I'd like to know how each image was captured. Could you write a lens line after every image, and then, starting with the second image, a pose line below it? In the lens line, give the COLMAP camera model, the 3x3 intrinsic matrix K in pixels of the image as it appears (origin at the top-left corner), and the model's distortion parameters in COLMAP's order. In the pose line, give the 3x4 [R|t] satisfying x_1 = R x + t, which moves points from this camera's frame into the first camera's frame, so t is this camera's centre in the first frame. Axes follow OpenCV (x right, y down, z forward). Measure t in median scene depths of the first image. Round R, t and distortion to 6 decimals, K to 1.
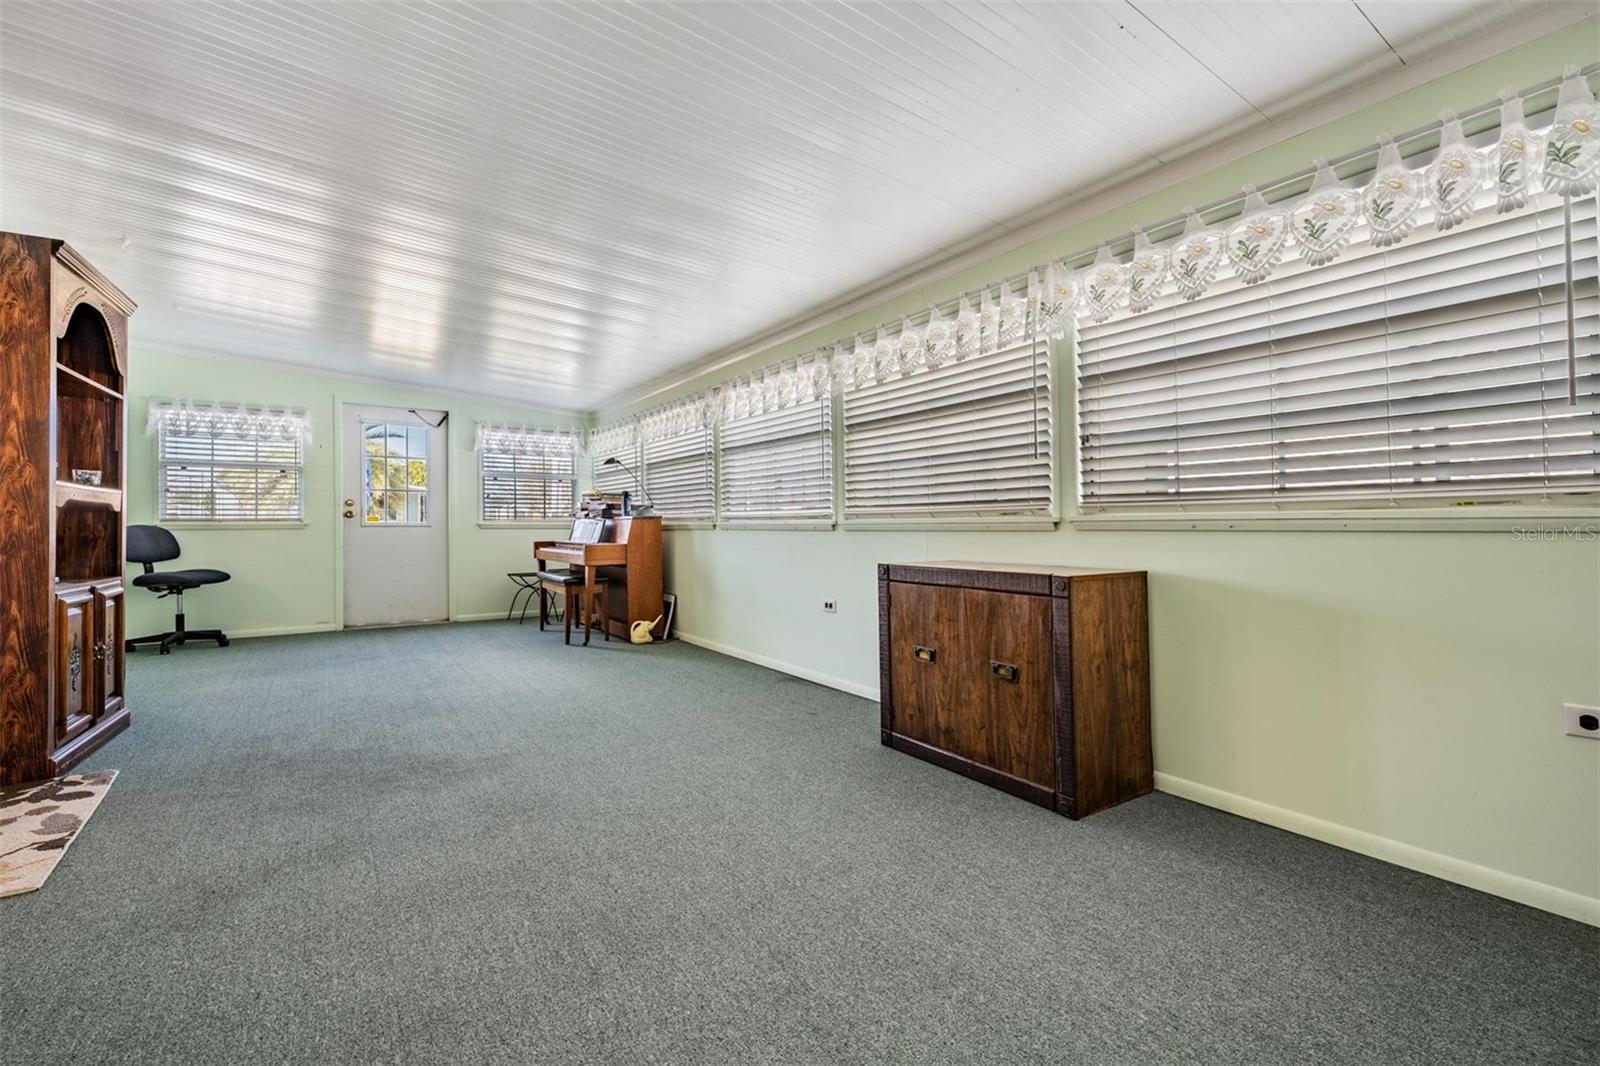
lens RADIAL K [[721.3, 0, 781.3], [0, 721.3, 524.2], [0, 0, 1]] dist [0.002942, 0.000138]
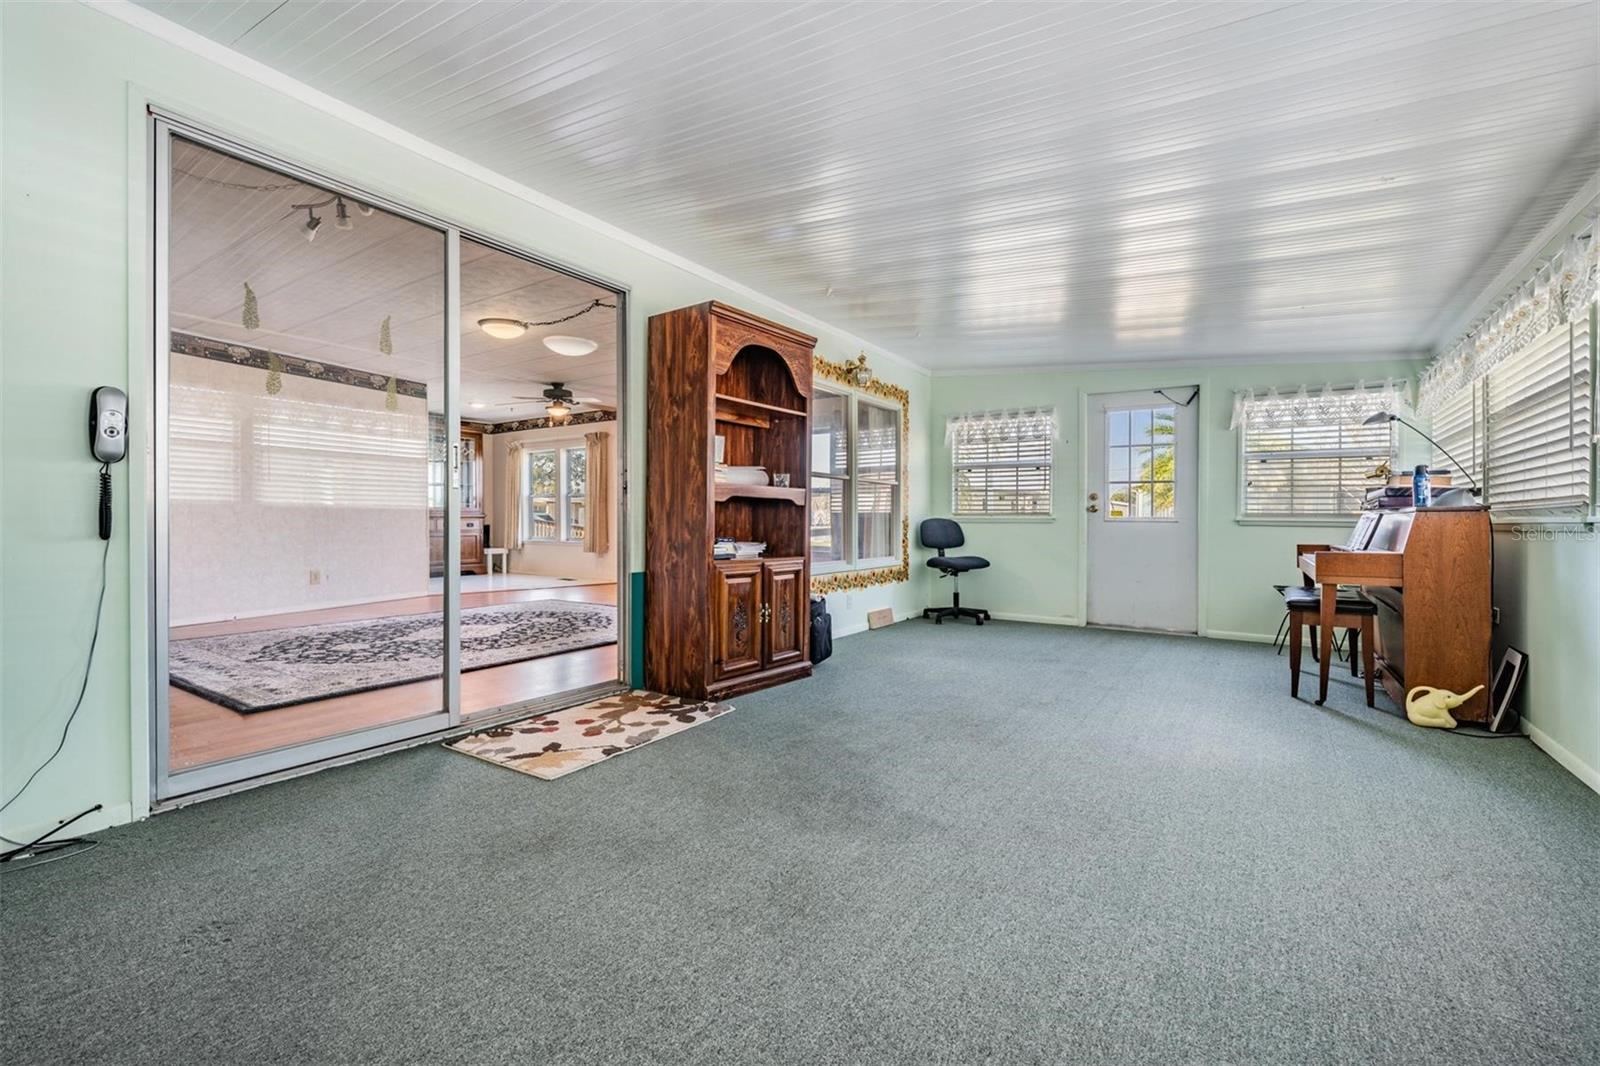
lens RADIAL K [[686.3, 0, 834.0], [0, 686.3, 526.4], [0, 0, 1]] dist [0.002192, -0.000117]
pose [[0.389969, 0.014614, -0.920712, 0.132225], [-0.009420, 0.999885, 0.011880, 0.002760], [0.920780, 0.004040, 0.390062, 0.361536]]
